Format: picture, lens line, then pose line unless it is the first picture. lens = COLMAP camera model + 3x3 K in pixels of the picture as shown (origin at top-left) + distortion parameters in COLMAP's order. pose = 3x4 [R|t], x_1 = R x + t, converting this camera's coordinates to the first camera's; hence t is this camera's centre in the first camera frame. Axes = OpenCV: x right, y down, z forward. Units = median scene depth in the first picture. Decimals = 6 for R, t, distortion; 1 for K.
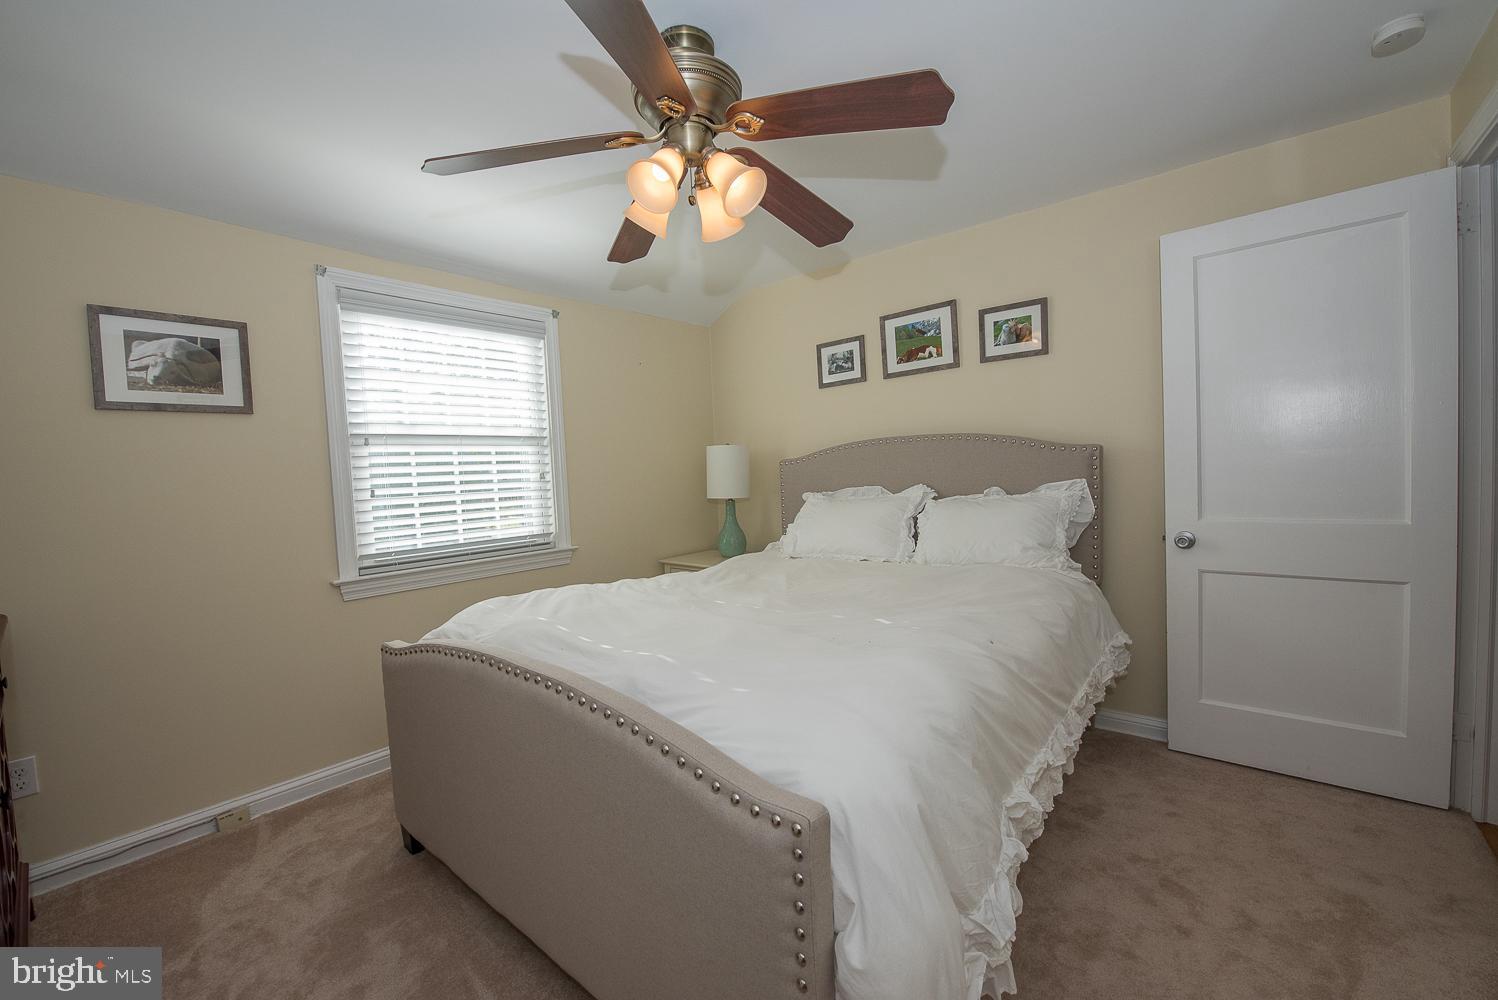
lens RADIAL K [[572.7, 0, 749.0], [0, 572.7, 500.0], [0, 0, 1]] dist [0.000956, -0.006413]
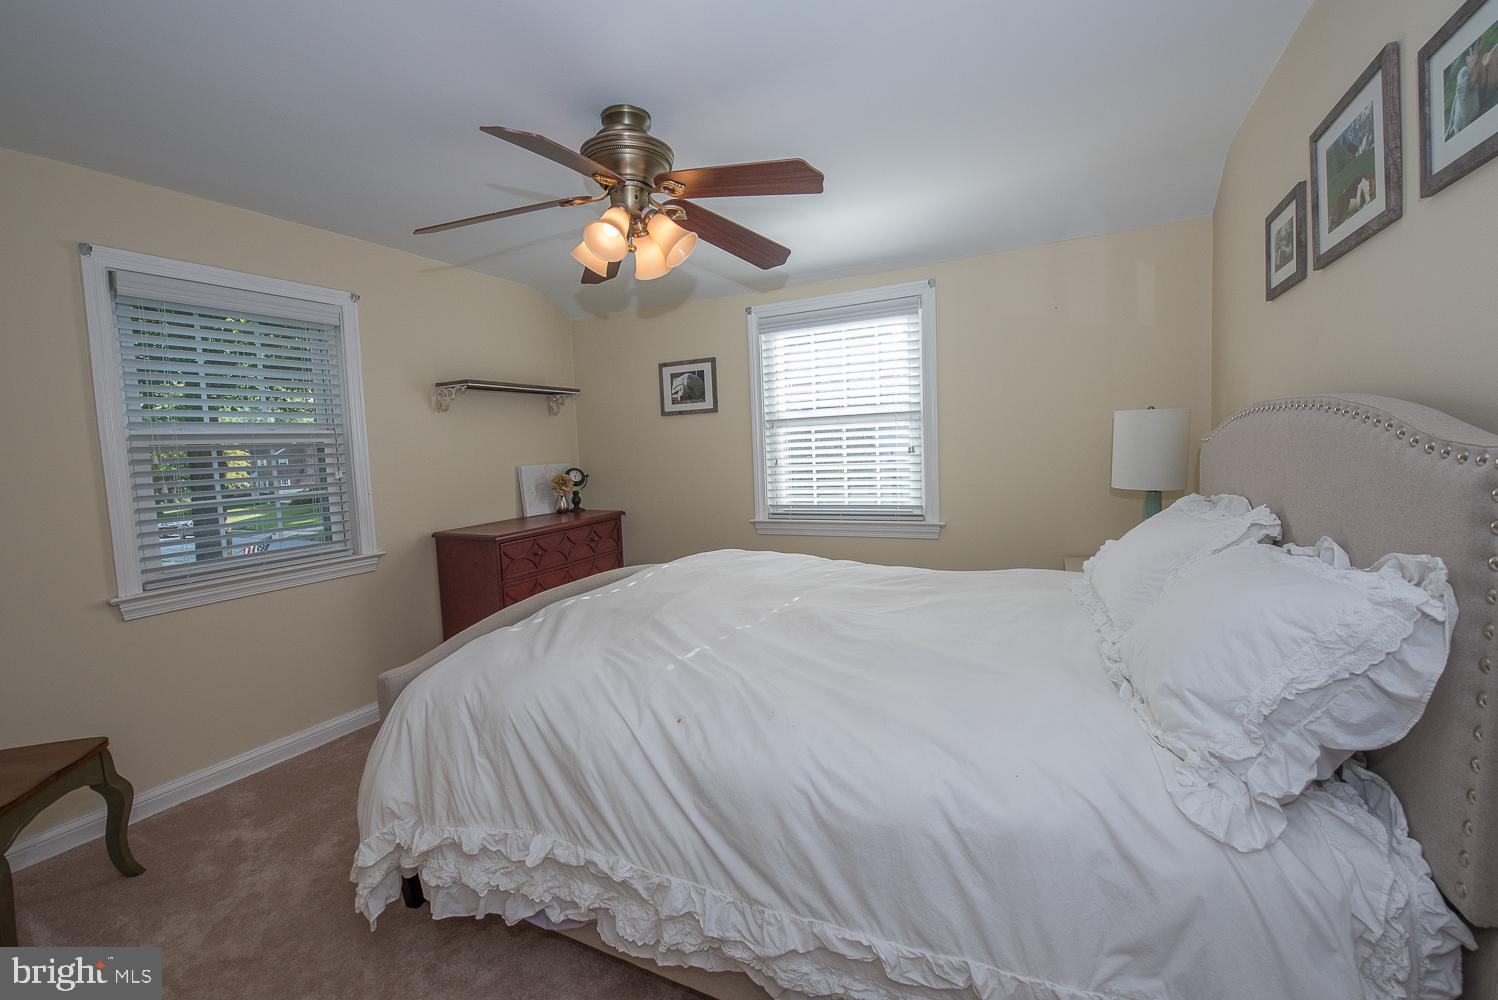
lens RADIAL K [[595.0, 0, 749.0], [0, 595.0, 500.0], [0, 0, 1]] dist [-0.014452, -0.003268]
pose [[0.277681, 0.117604, -0.953448, 0.733491], [-0.023182, 0.993010, 0.115732, -0.087287], [0.960394, -0.010034, 0.278467, 0.531986]]
